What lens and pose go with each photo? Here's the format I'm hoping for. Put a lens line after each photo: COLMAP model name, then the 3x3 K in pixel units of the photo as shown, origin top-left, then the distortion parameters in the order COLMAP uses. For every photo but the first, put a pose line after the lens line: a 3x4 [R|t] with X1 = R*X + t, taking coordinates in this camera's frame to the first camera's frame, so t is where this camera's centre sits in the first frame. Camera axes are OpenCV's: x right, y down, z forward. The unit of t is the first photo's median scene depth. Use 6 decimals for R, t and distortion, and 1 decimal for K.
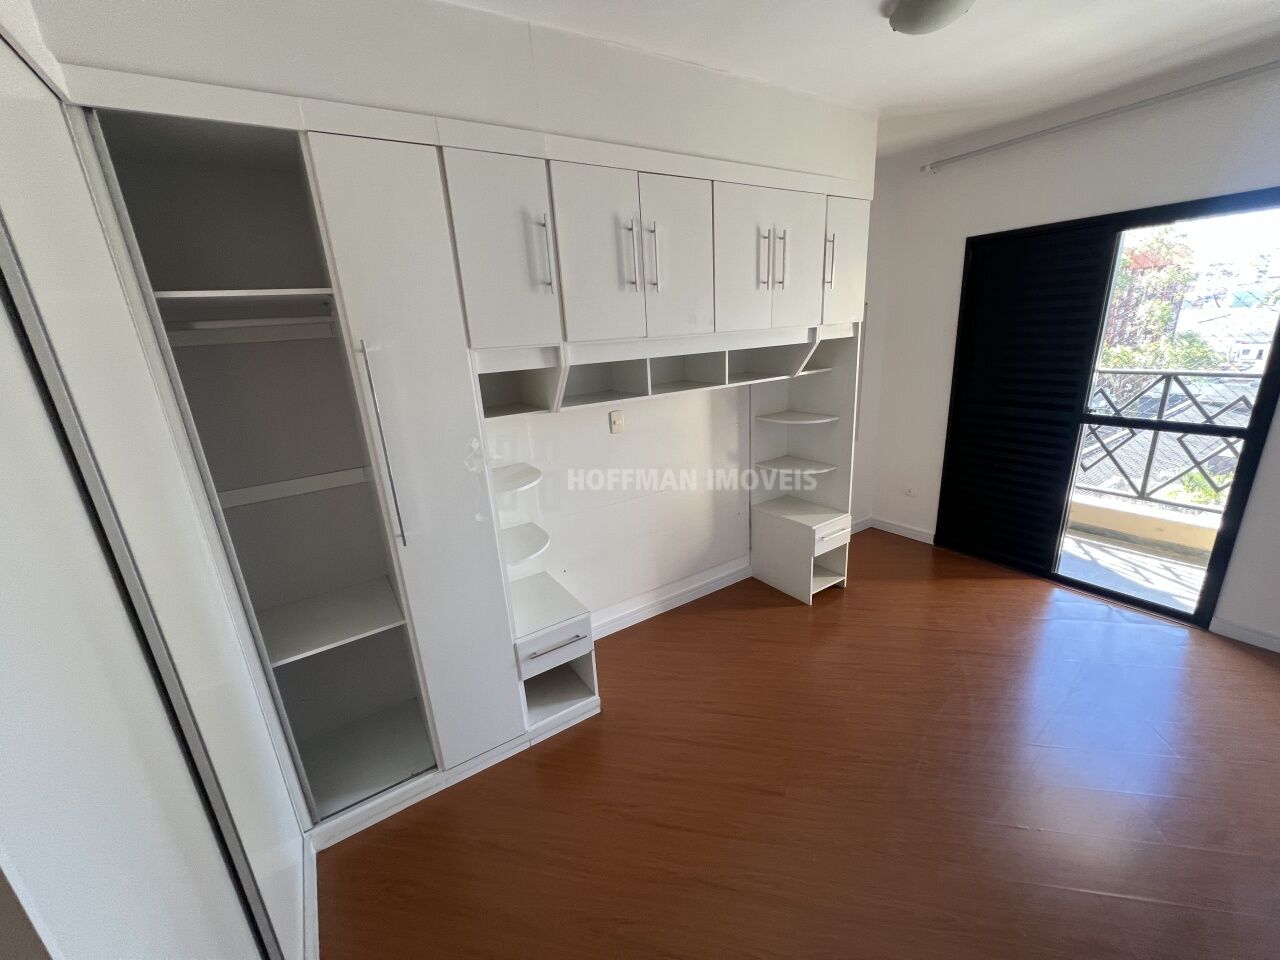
lens RADIAL K [[510.9, 0, 641.5], [0, 510.9, 481.3], [0, 0, 1]] dist [-0.002751, -0.000349]
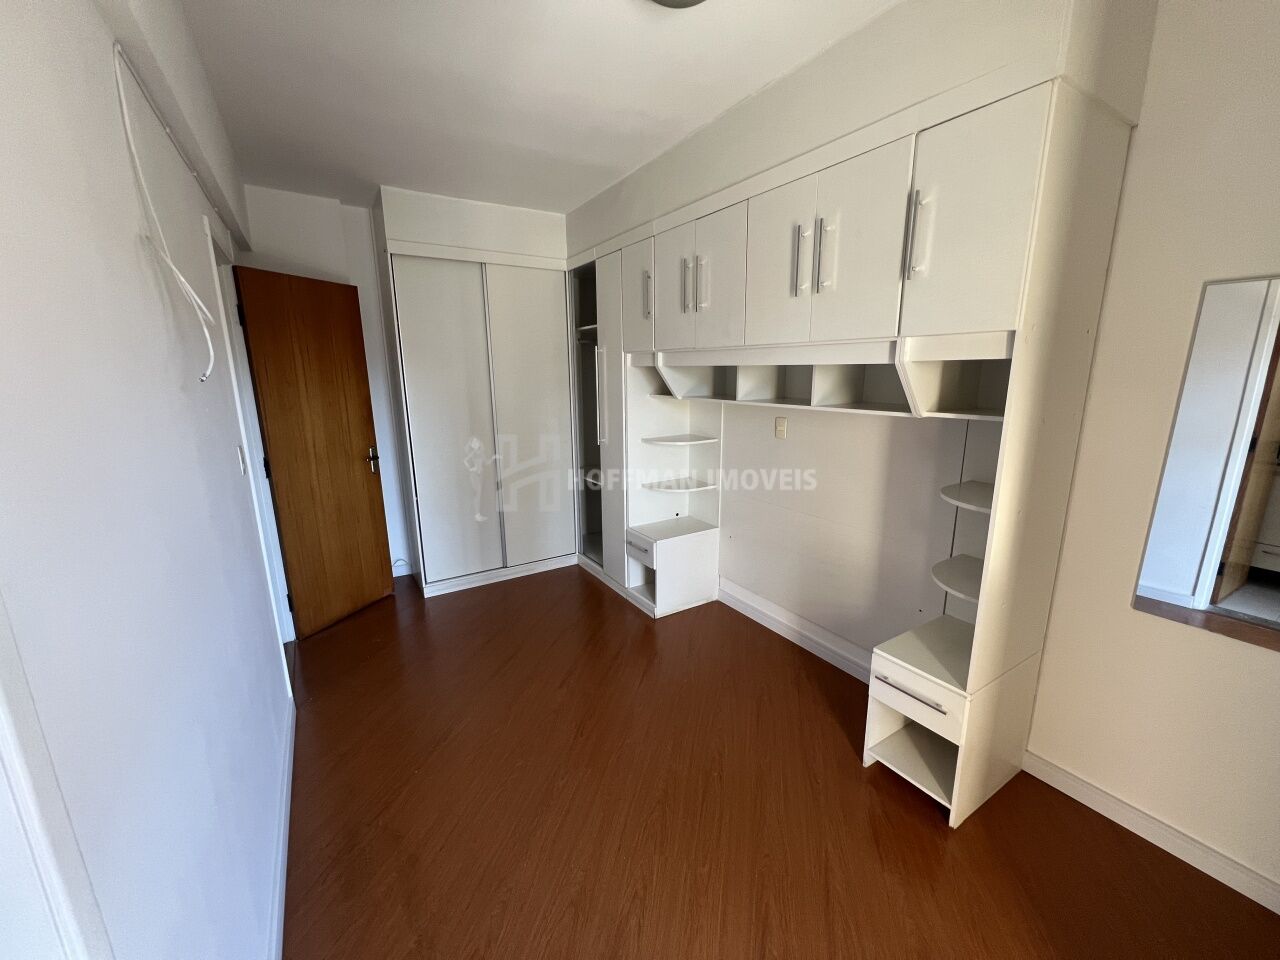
lens RADIAL K [[510.9, 0, 644.3], [0, 510.9, 478.0], [0, 0, 1]] dist [-0.002751, -0.000349]
pose [[-0.014697, 0.270204, -0.962691, 0.948423], [-0.276825, 0.924062, 0.263587, -0.209843], [0.960808, 0.270371, 0.061218, 0.658531]]
